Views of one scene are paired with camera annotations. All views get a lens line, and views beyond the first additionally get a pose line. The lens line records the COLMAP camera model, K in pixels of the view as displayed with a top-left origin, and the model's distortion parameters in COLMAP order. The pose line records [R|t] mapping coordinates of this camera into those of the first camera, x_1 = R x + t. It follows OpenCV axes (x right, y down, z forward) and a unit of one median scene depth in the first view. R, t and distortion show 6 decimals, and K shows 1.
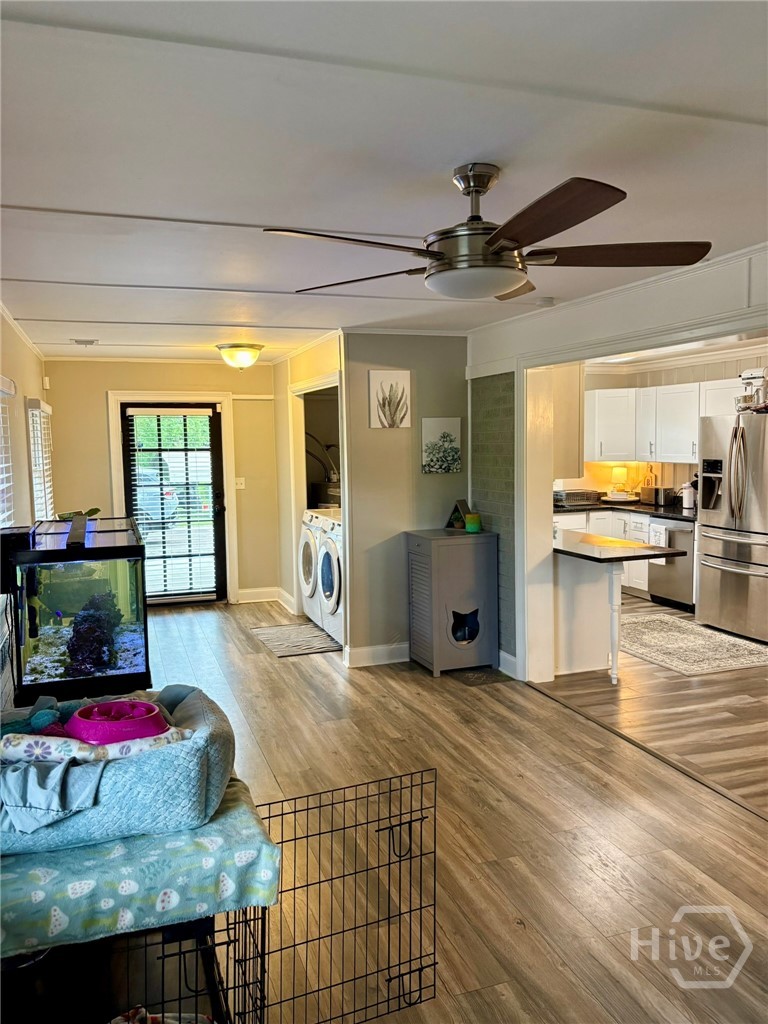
lens RADIAL K [[790.2, 0, 384.0], [0, 790.2, 512.0], [0, 0, 1]] dist [0.147517, -0.290272]
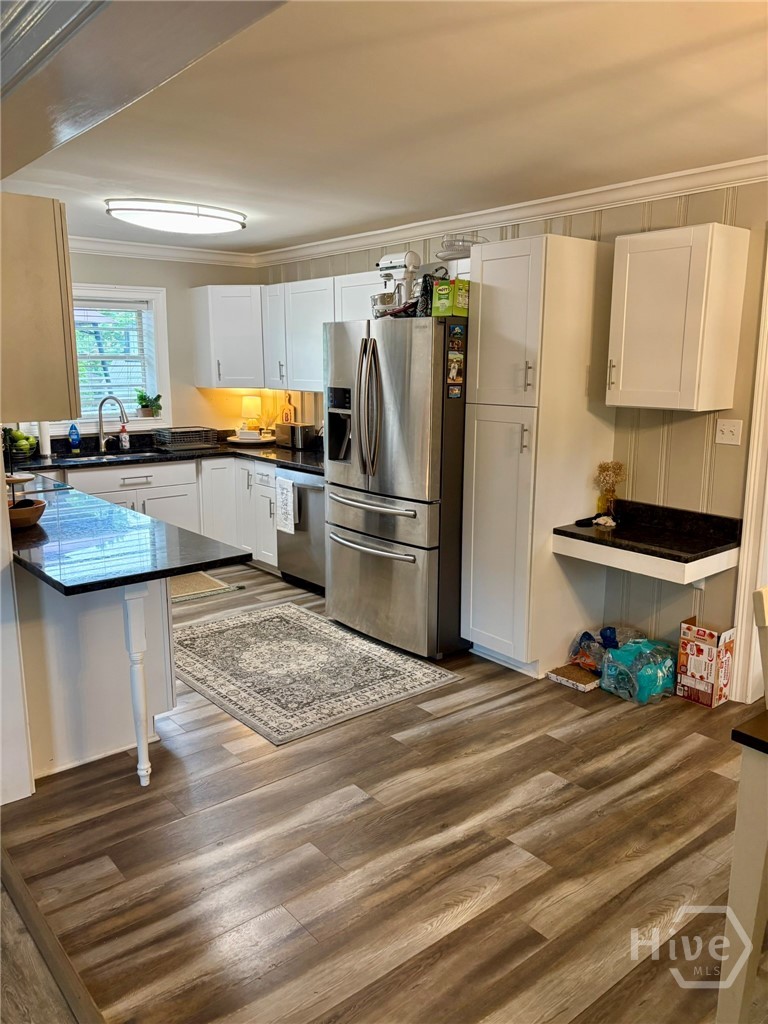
lens RADIAL K [[790.3, 0, 382.1], [0, 790.3, 521.1], [0, 0, 1]] dist [0.022890, 0.001944]
pose [[0.942361, -0.045782, 0.331450, 0.209291], [0.010545, 0.994166, 0.107340, -0.023777], [-0.334431, -0.097658, 0.937347, 0.338912]]
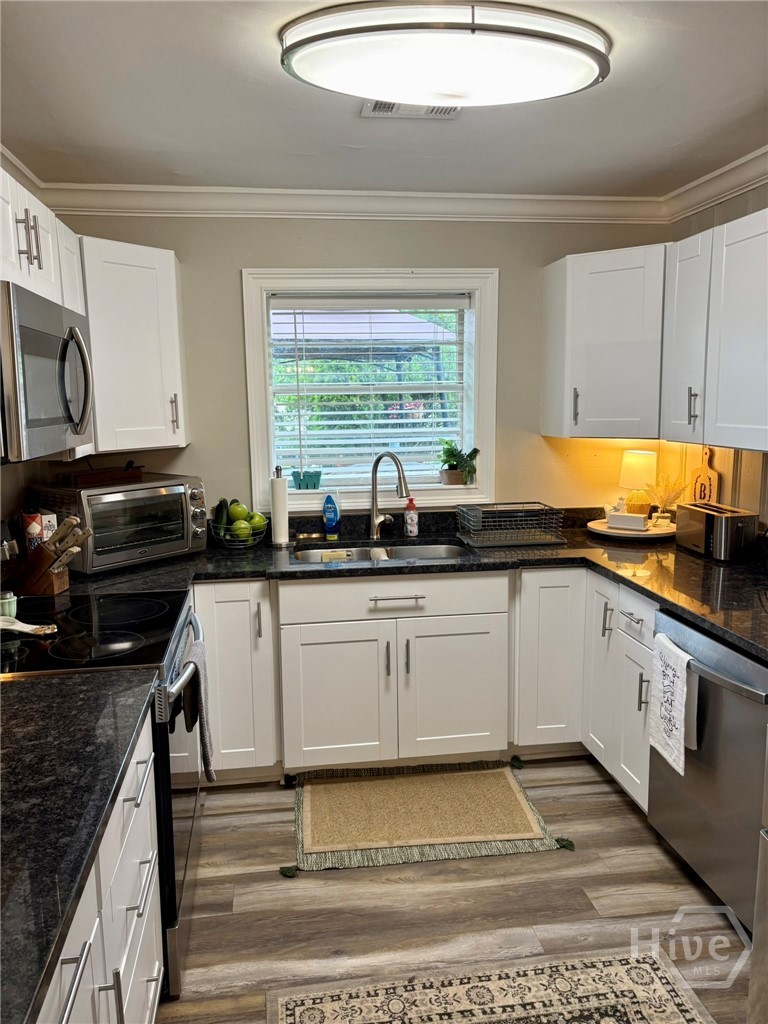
lens RADIAL K [[790.3, 0, 382.1], [0, 790.3, 521.1], [0, 0, 1]] dist [0.022890, 0.001944]
pose [[0.980616, 0.036689, -0.192473, 0.318554], [-0.022879, 0.997034, 0.073489, -0.060642], [0.194598, -0.067661, 0.978547, 0.739165]]
